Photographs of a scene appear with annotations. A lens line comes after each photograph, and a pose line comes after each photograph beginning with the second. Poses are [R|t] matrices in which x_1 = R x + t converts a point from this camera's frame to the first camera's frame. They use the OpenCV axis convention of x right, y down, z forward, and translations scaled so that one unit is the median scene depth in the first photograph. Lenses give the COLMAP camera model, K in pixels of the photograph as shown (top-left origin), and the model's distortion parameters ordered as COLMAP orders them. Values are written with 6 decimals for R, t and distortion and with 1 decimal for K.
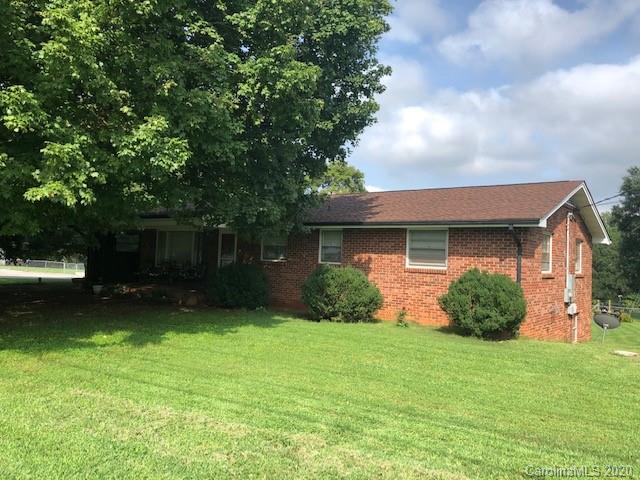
lens RADIAL K [[505.0, 0, 320.0], [0, 505.0, 240.0], [0, 0, 1]] dist [0.003149, -0.000268]
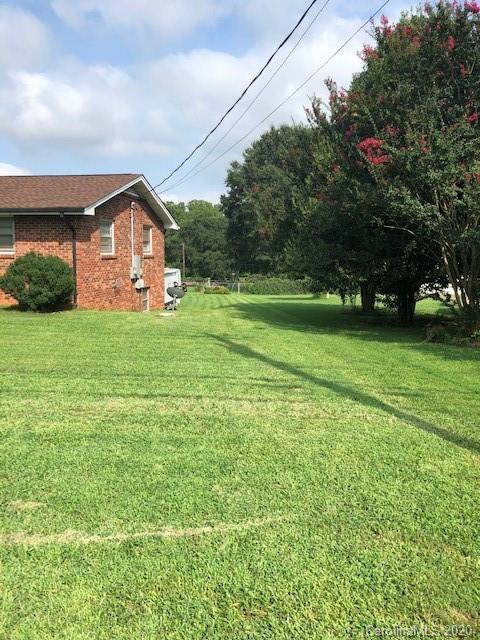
lens RADIAL K [[505.0, 0, 240.0], [0, 505.0, 320.0], [0, 0, 1]] dist [0.003149, -0.000268]
pose [[0.856987, -0.098797, 0.505778, 0.103719], [0.005126, 0.983037, 0.183338, 0.001288], [-0.515312, -0.154526, 0.842956, -0.184976]]
